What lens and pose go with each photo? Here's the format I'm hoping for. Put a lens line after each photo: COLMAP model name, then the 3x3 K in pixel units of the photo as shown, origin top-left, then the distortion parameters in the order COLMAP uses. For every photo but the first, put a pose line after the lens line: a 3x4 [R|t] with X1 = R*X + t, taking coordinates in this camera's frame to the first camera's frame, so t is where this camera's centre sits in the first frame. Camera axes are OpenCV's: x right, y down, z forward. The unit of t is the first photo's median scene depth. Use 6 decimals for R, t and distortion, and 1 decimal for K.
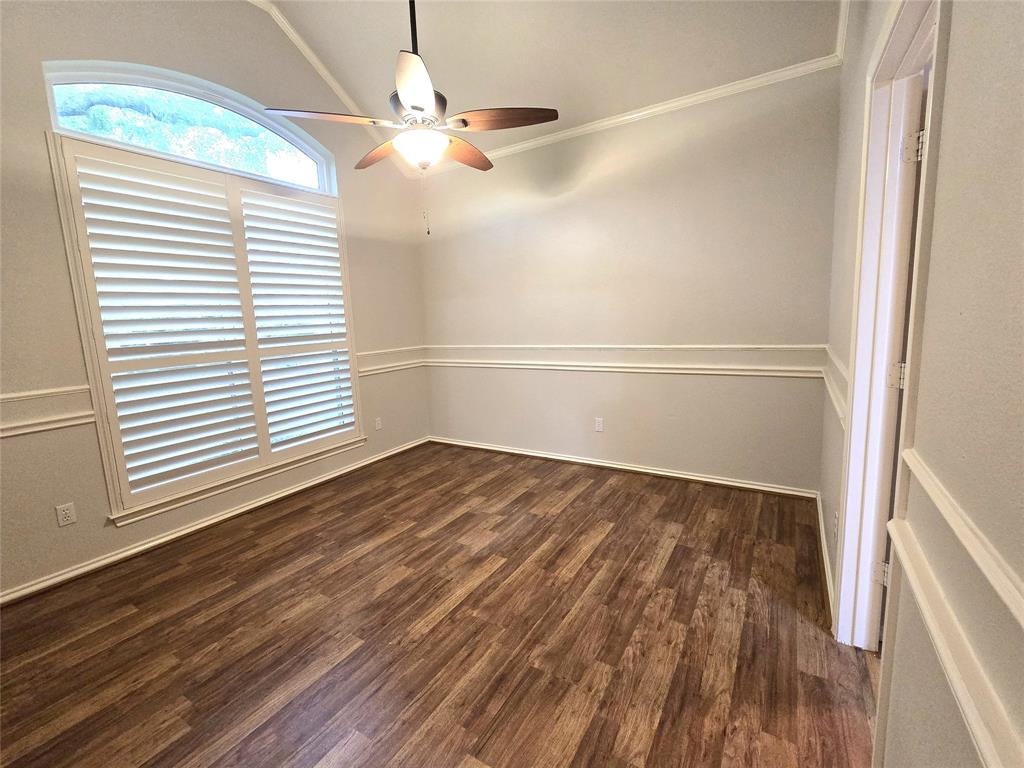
lens RADIAL K [[444.3, 0, 518.7], [0, 444.3, 382.0], [0, 0, 1]] dist [-0.001793, -0.001226]
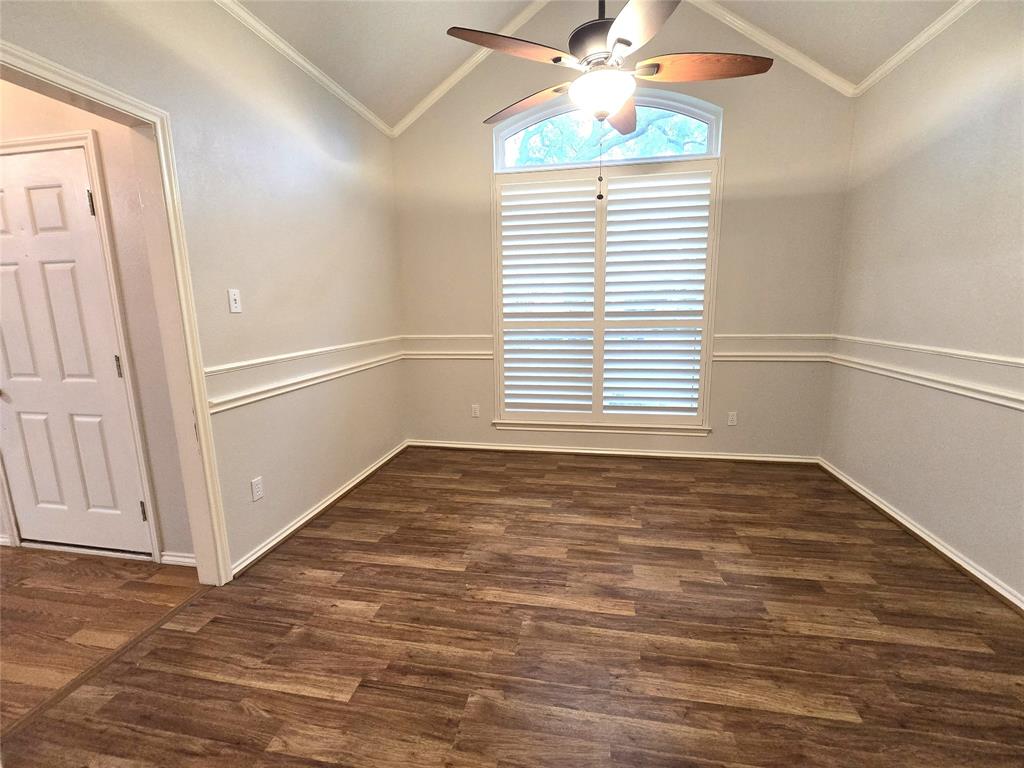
lens RADIAL K [[444.3, 0, 518.7], [0, 444.3, 382.0], [0, 0, 1]] dist [-0.001793, -0.001226]
pose [[0.357825, 0.197800, -0.912599, 0.486179], [-0.141451, 0.977511, 0.156407, -0.082214], [0.923013, 0.073122, 0.377757, 0.458780]]
